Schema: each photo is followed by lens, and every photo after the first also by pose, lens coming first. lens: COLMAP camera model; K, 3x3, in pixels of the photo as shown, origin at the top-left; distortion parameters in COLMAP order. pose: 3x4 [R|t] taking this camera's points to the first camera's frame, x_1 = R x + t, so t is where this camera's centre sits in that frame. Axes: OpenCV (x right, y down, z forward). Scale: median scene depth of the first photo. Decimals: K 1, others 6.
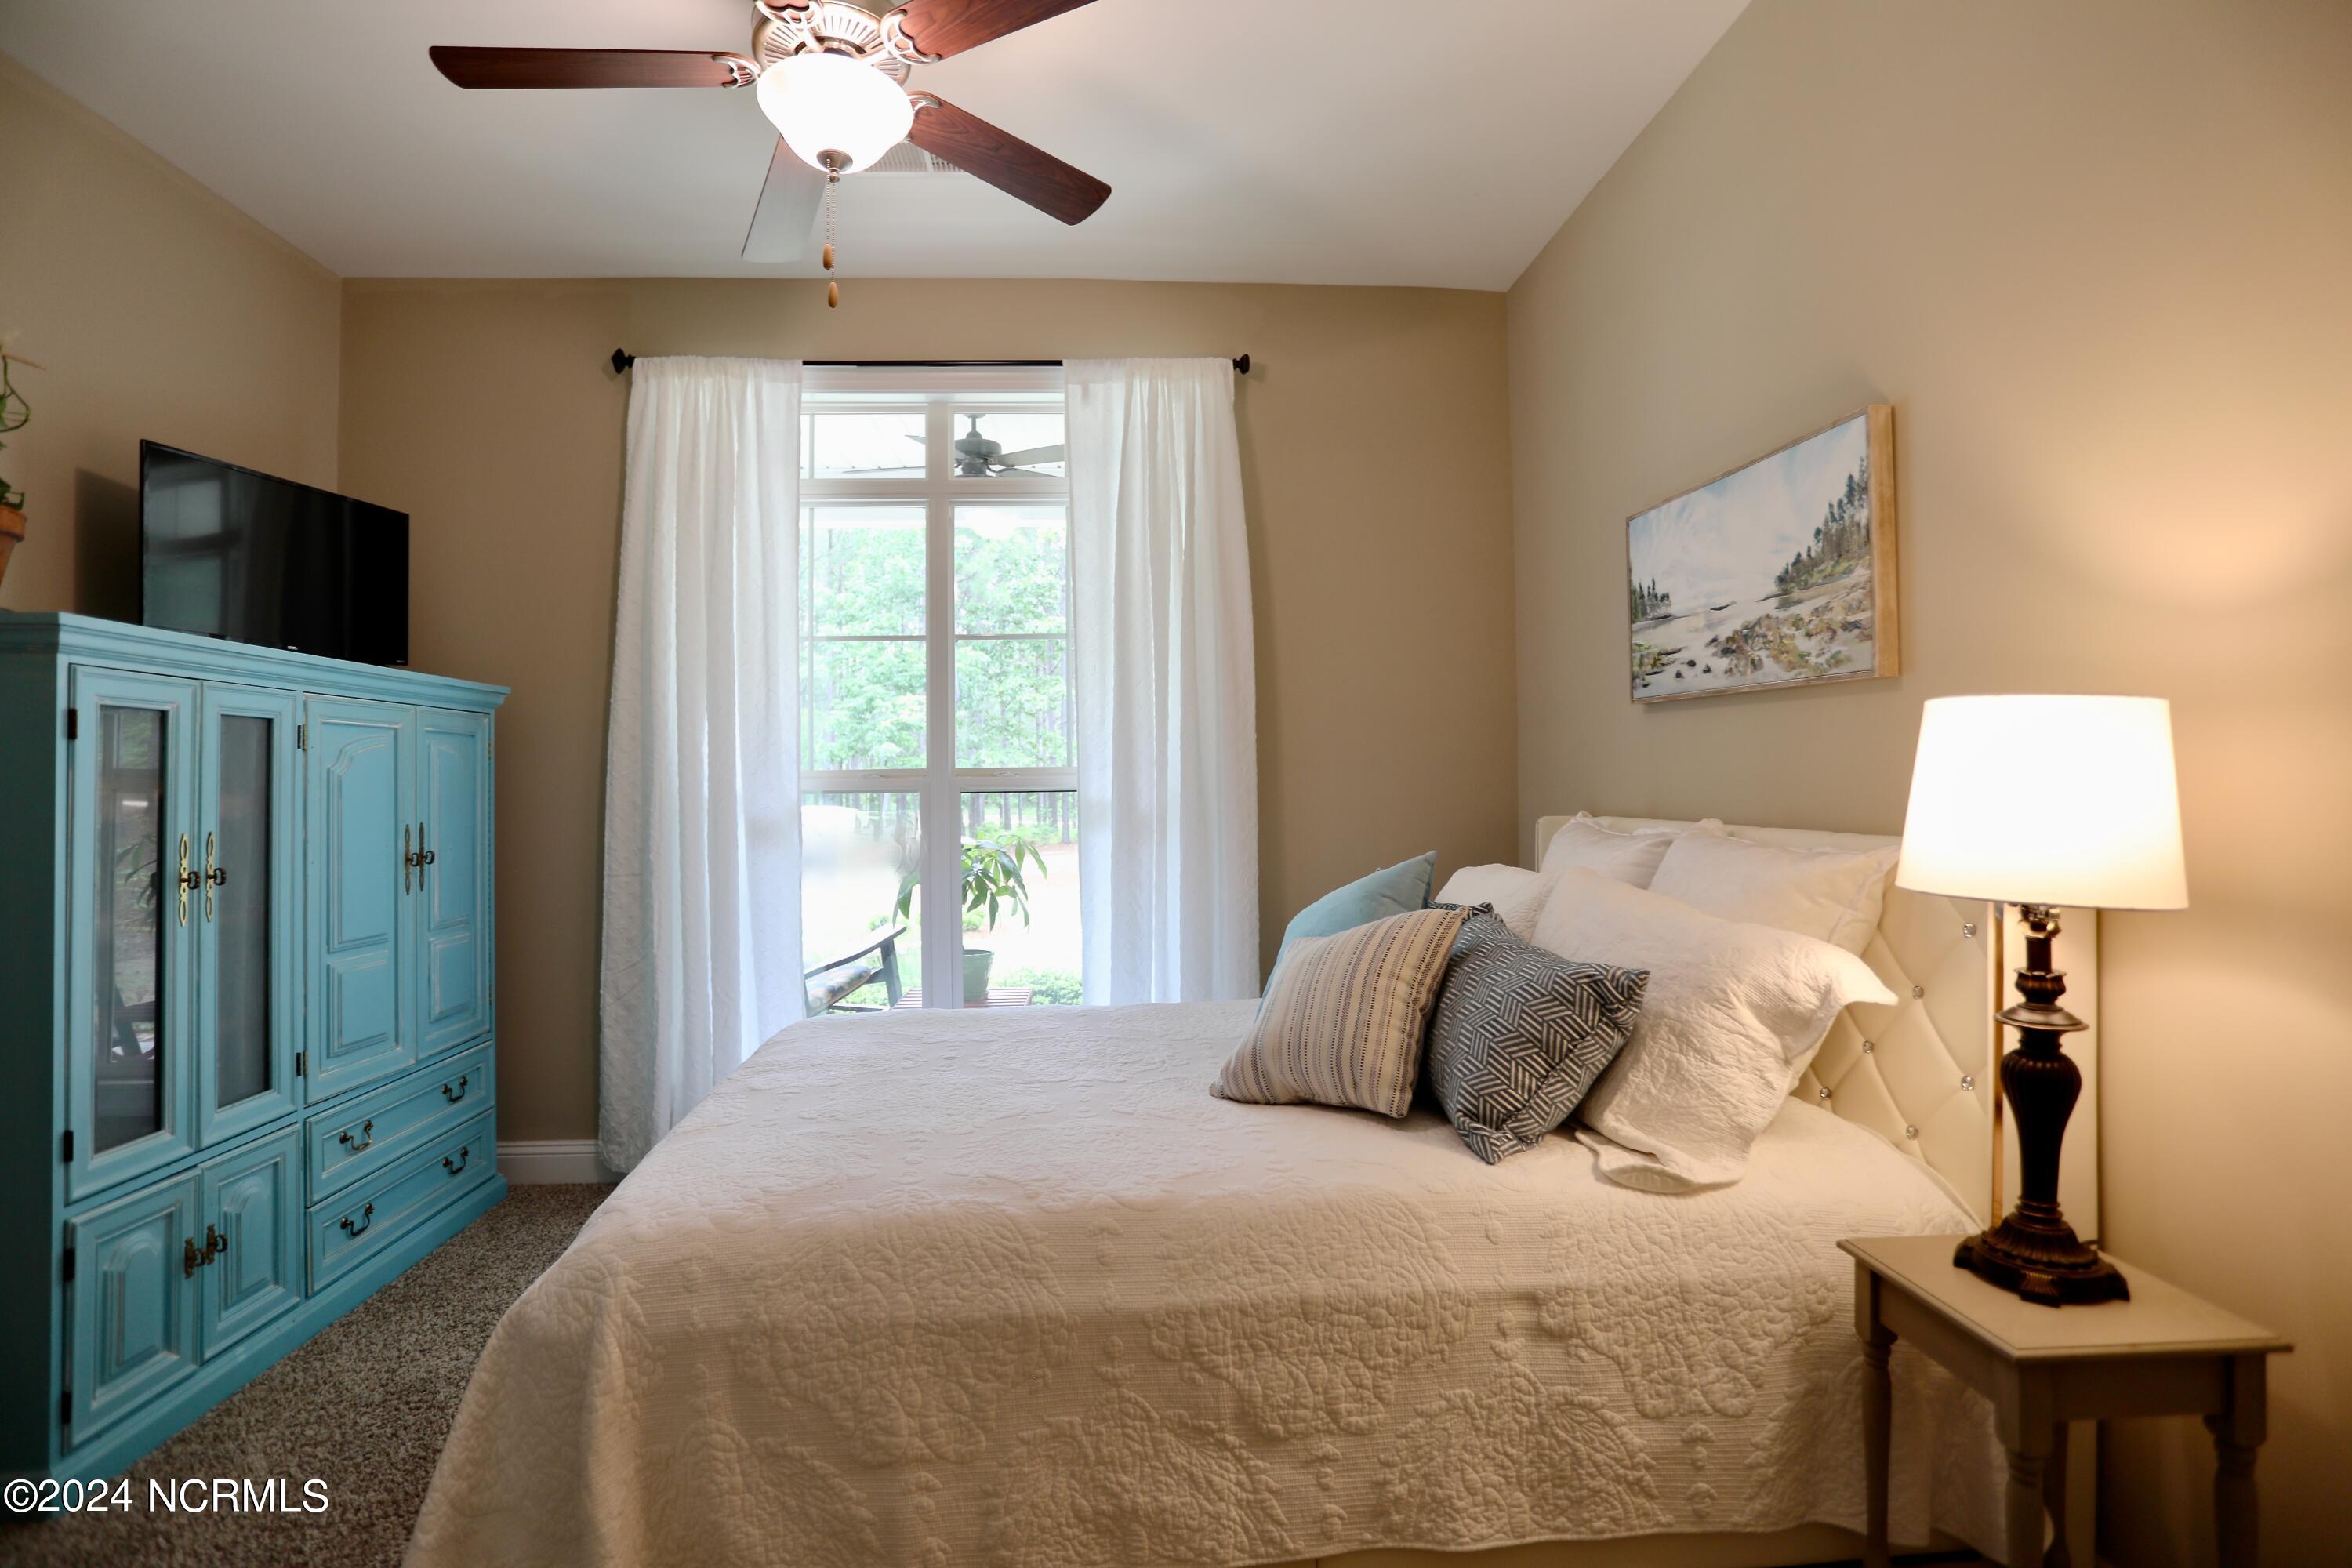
lens RADIAL K [[1156.1, 0, 1195.8], [0, 1156.1, 768.5], [0, 0, 1]] dist [-0.056559, 0.022345]
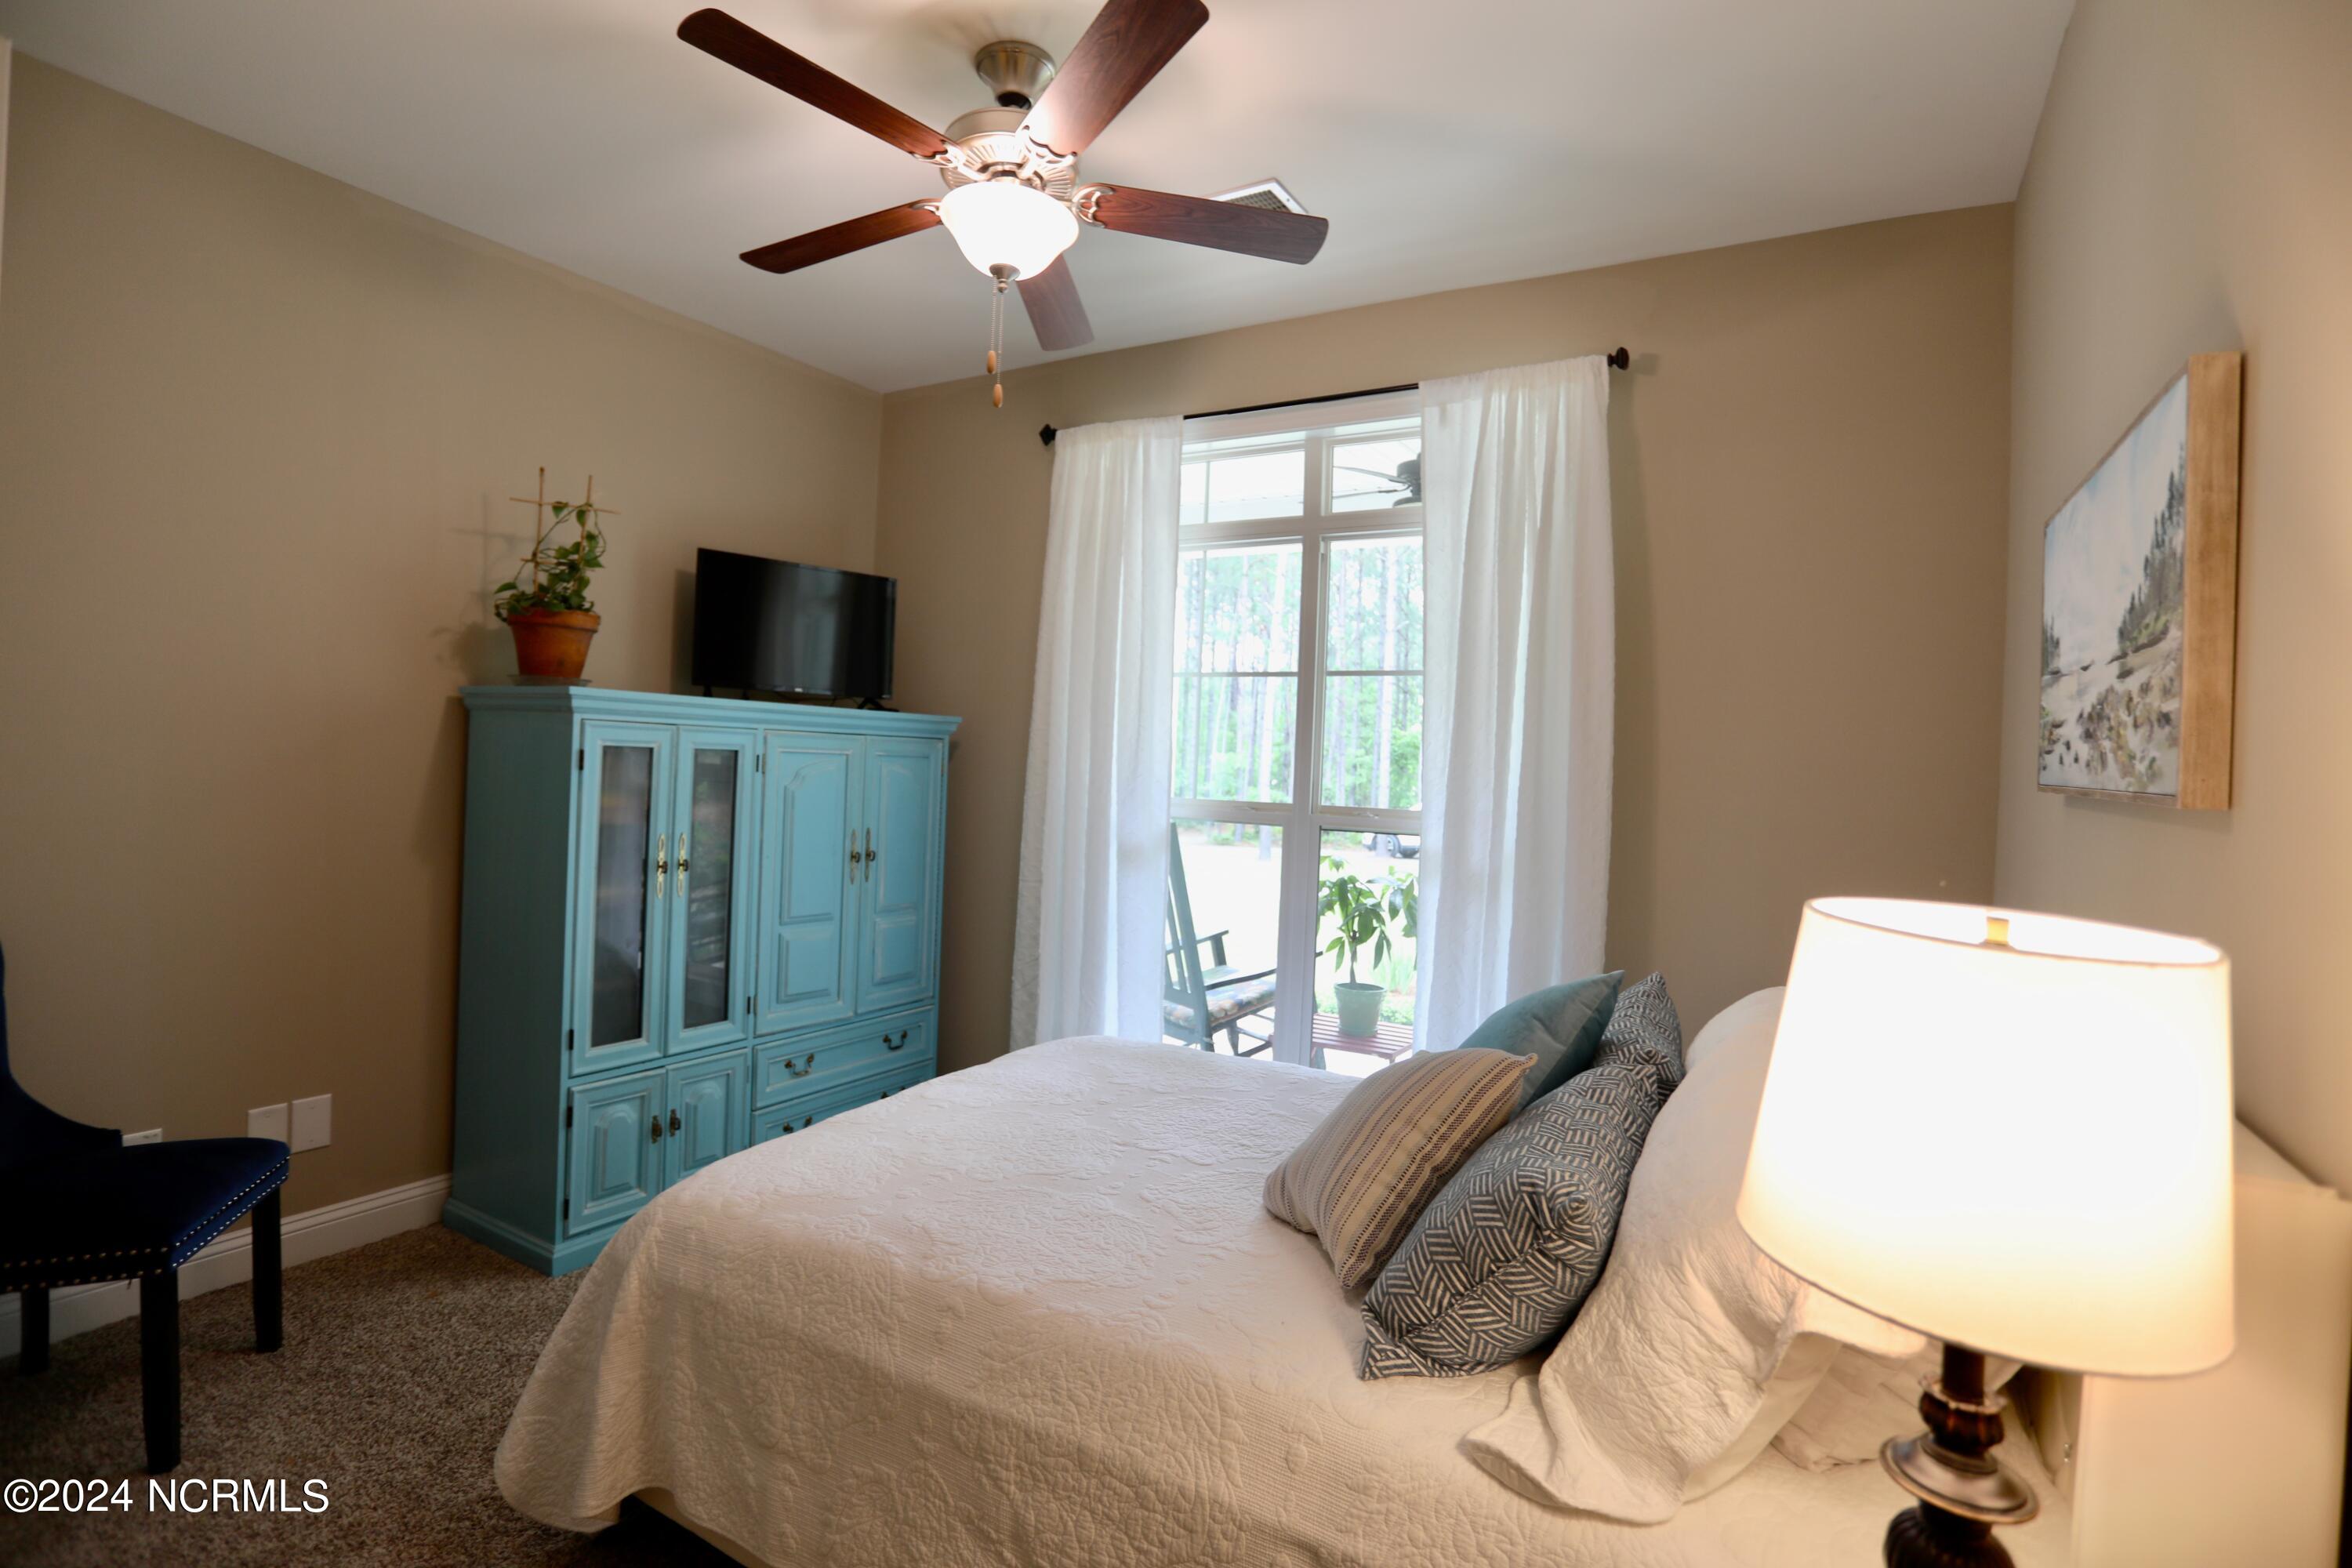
lens RADIAL K [[1156.1, 0, 1114.9], [0, 1156.1, 773.3], [0, 0, 1]] dist [-0.056559, 0.022345]
pose [[0.809456, 0.046999, -0.585297, 0.445978], [-0.041594, 0.998877, 0.022686, -0.082033], [0.585706, 0.005981, 0.810501, 0.170310]]
